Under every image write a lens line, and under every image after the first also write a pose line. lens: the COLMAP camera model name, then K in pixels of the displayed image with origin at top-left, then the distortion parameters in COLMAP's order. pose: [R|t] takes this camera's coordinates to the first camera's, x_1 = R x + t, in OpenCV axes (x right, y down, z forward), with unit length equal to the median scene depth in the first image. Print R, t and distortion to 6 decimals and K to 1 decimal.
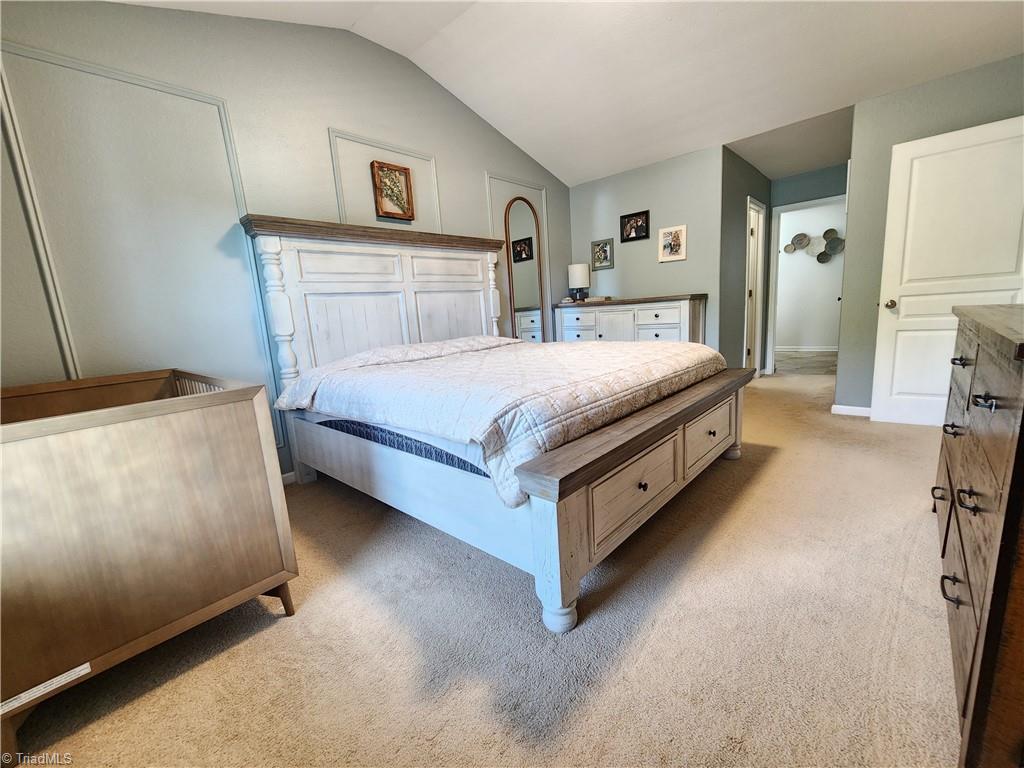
lens RADIAL K [[421.9, 0, 512.4], [0, 421.9, 388.7], [0, 0, 1]] dist [-0.006642, 0.002363]
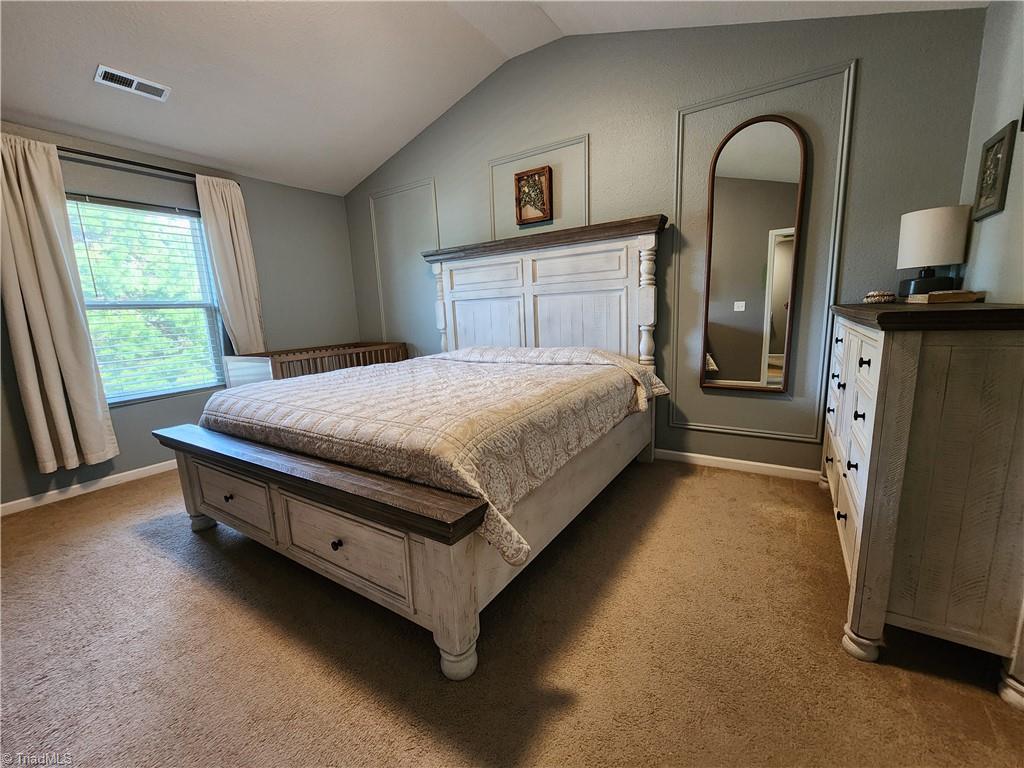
lens RADIAL K [[421.9, 0, 510.2], [0, 421.9, 384.9], [0, 0, 1]] dist [-0.006642, 0.002363]
pose [[0.155421, 0.230596, -0.960557, 0.782264], [-0.147566, 0.966882, 0.208237, -0.227230], [0.976764, 0.109381, 0.184302, 0.792941]]
